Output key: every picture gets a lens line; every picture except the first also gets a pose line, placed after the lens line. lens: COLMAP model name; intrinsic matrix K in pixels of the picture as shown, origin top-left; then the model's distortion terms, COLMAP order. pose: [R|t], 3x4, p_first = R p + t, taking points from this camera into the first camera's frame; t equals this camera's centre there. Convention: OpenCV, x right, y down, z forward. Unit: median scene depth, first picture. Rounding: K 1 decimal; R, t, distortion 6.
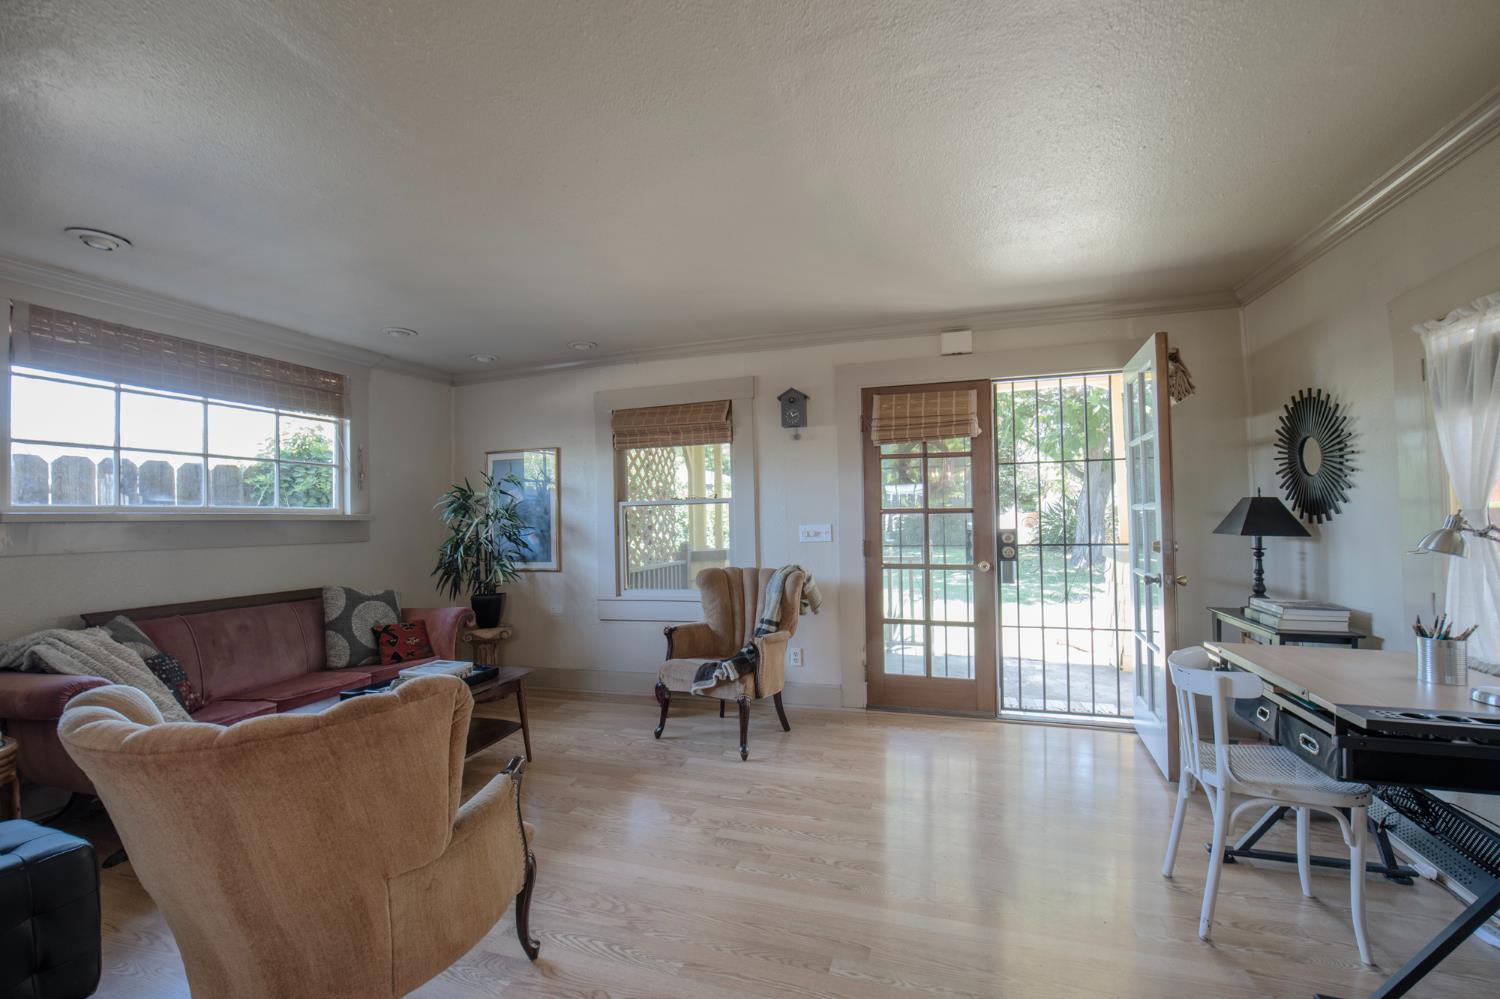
lens RADIAL K [[634.8, 0, 746.0], [0, 634.8, 504.5], [0, 0, 1]] dist [-0.010843, -0.002135]
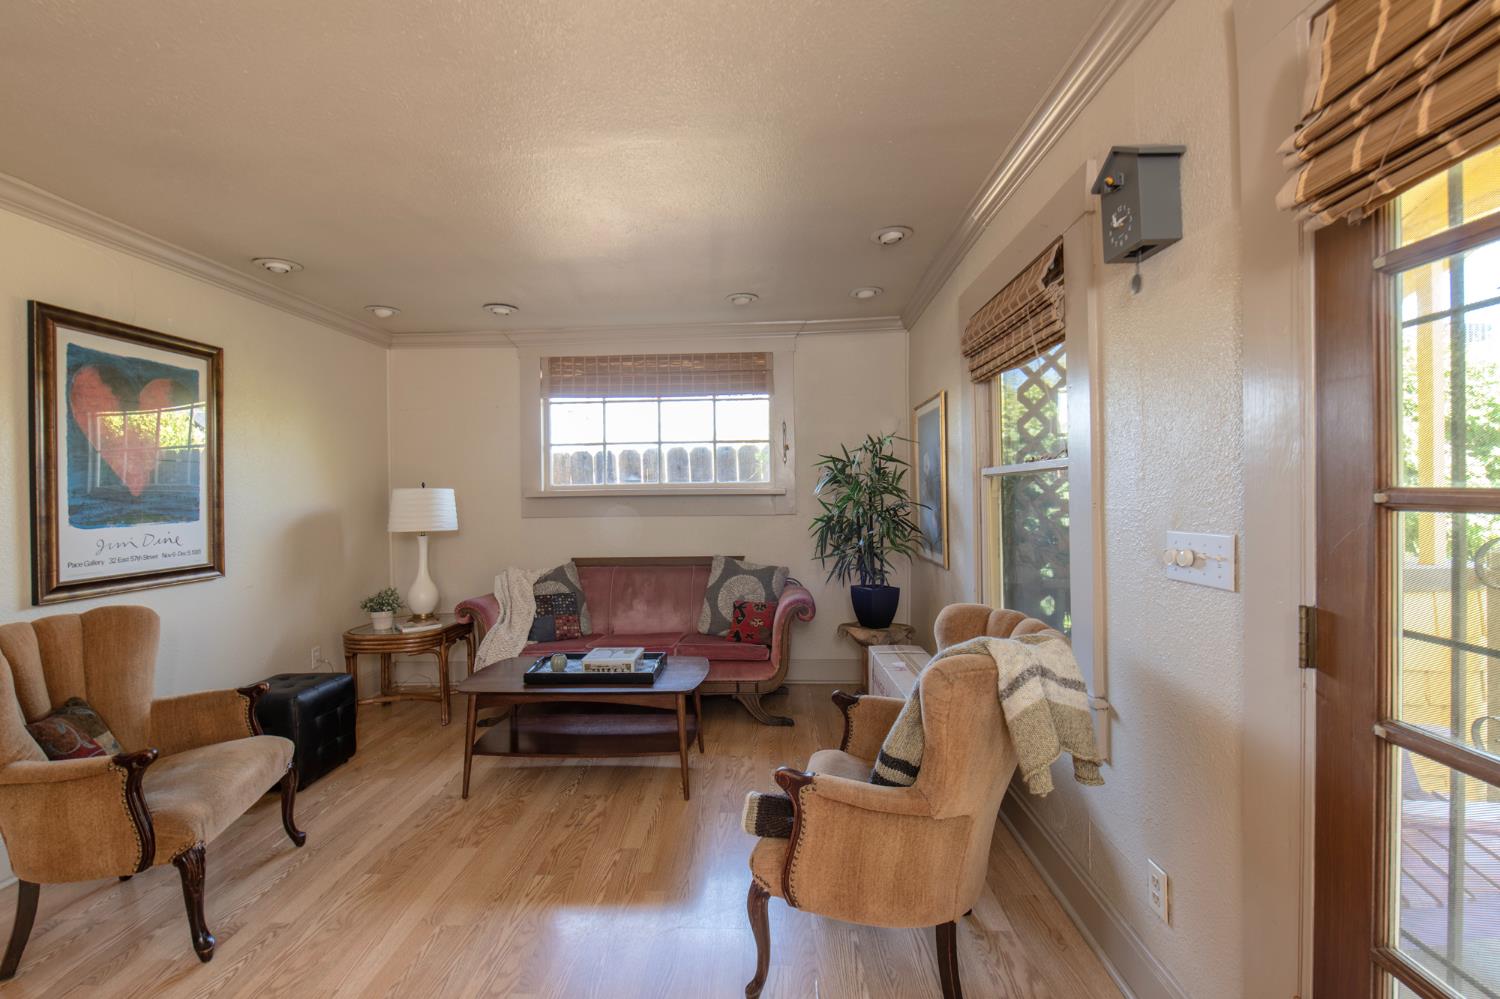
lens RADIAL K [[634.8, 0, 751.2], [0, 634.8, 496.0], [0, 0, 1]] dist [-0.010843, -0.002135]
pose [[0.273383, 0.021247, -0.961671, 0.405724], [0.030918, 0.999045, 0.030862, -0.004700], [0.961408, -0.038170, 0.272465, 0.780123]]
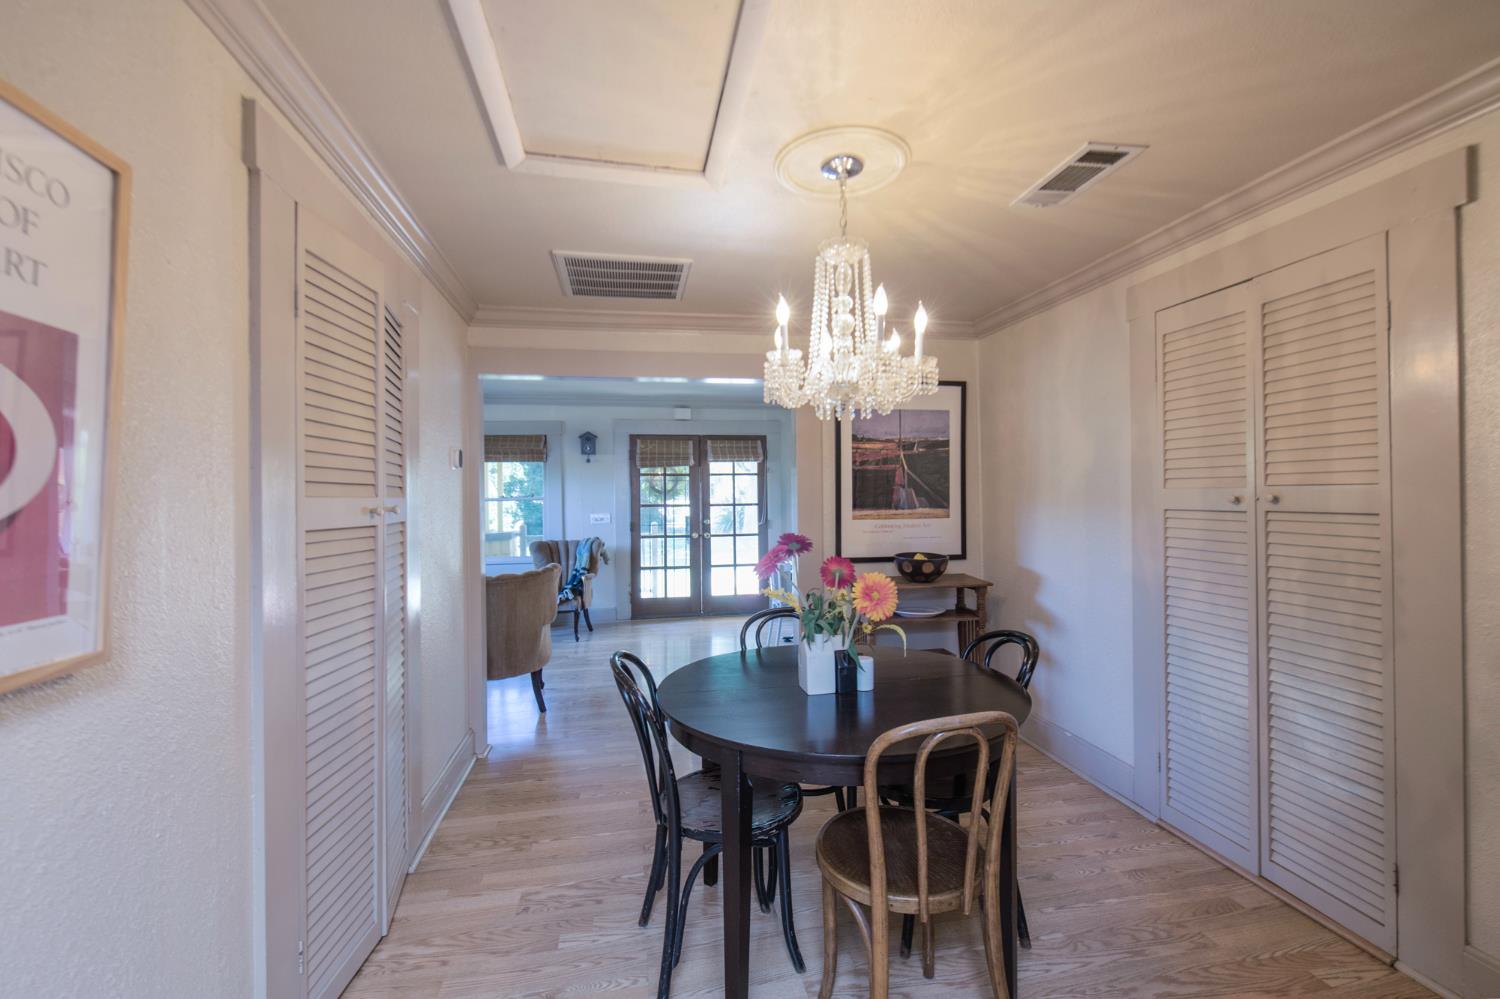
lens RADIAL K [[634.8, 0, 752.5], [0, 634.8, 500.4], [0, 0, 1]] dist [-0.010843, -0.002135]
pose [[0.878504, 0.004138, 0.477717, -0.369250], [-0.009640, 0.999912, 0.009068, -0.023993], [-0.477637, -0.012572, 0.878467, -0.721421]]
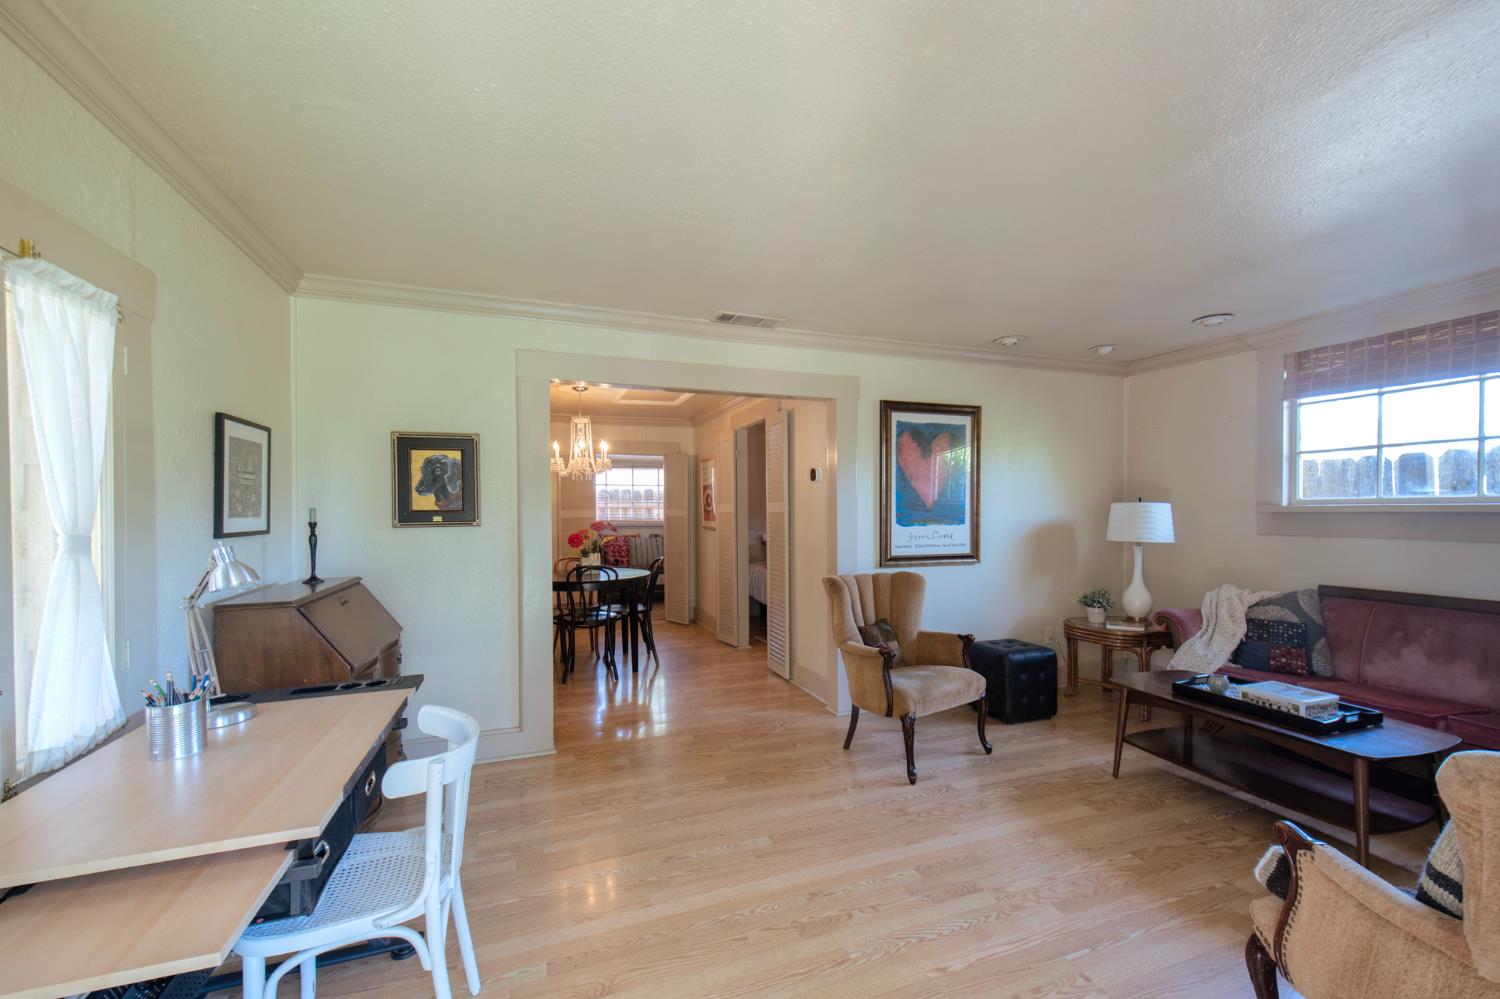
lens RADIAL K [[634.8, 0, 761.6], [0, 634.8, 508.0], [0, 0, 1]] dist [-0.010843, -0.002135]
pose [[-0.794260, 0.019881, -0.607252, 0.483827], [0.031042, 0.999487, -0.007879, -0.003811], [0.606784, -0.025108, -0.794470, 1.031322]]
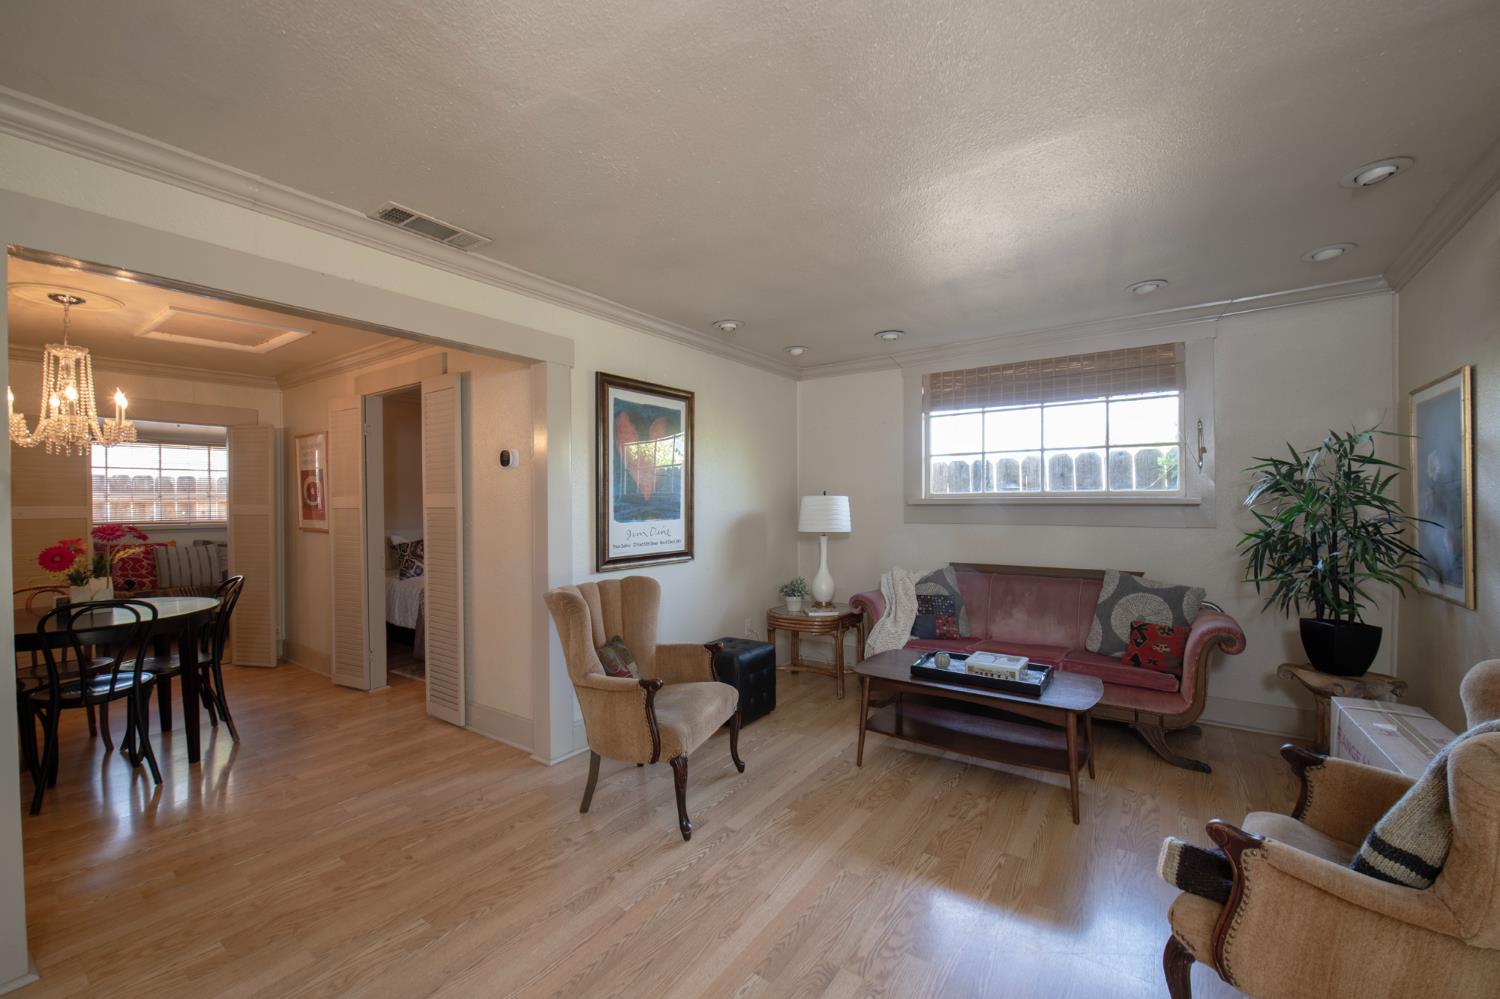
lens RADIAL K [[596.9, 0, 753.7], [0, 596.9, 503.6], [0, 0, 1]] dist [-0.020010, -0.001064]
pose [[-0.294827, 0.021378, -0.955312, 0.406887], [0.032484, 0.999396, 0.012339, -0.005596], [0.954998, -0.027394, -0.295343, 0.756661]]
